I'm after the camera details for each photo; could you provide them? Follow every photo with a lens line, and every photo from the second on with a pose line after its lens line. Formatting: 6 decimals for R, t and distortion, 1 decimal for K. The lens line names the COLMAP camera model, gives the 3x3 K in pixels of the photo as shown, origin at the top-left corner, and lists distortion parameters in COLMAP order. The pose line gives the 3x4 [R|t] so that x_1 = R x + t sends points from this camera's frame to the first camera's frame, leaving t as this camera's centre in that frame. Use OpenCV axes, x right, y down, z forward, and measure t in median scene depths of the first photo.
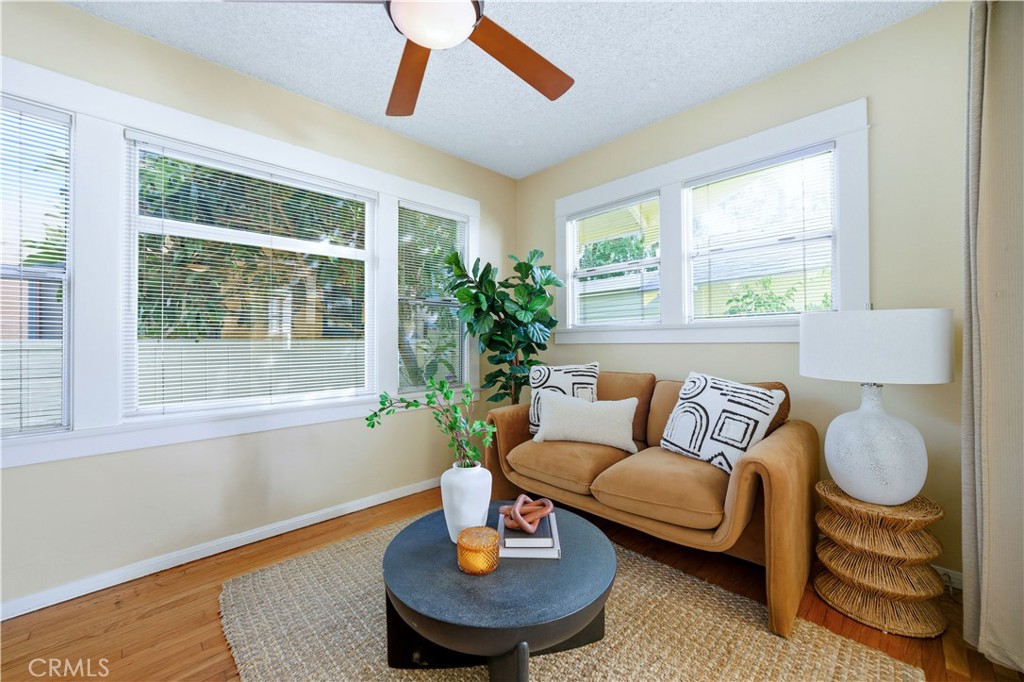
lens RADIAL K [[397.5, 0, 512.0], [0, 397.5, 341.0], [0, 0, 1]] dist [-0.010040, 0.000082]
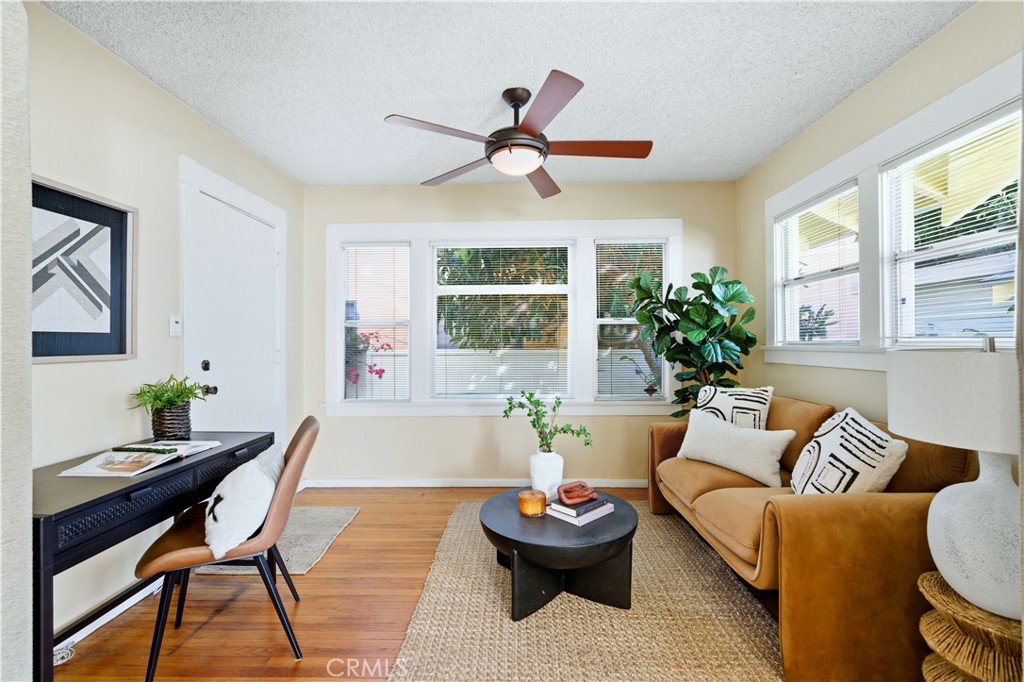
lens RADIAL K [[451.6, 0, 512.0], [0, 451.6, 341.0], [0, 0, 1]] dist [0.016691, 0.000448]
pose [[0.703153, 0.003756, -0.711029, 0.558334], [0.000054, 0.999986, 0.005336, -0.059372], [0.711039, -0.003790, 0.703143, -0.152429]]
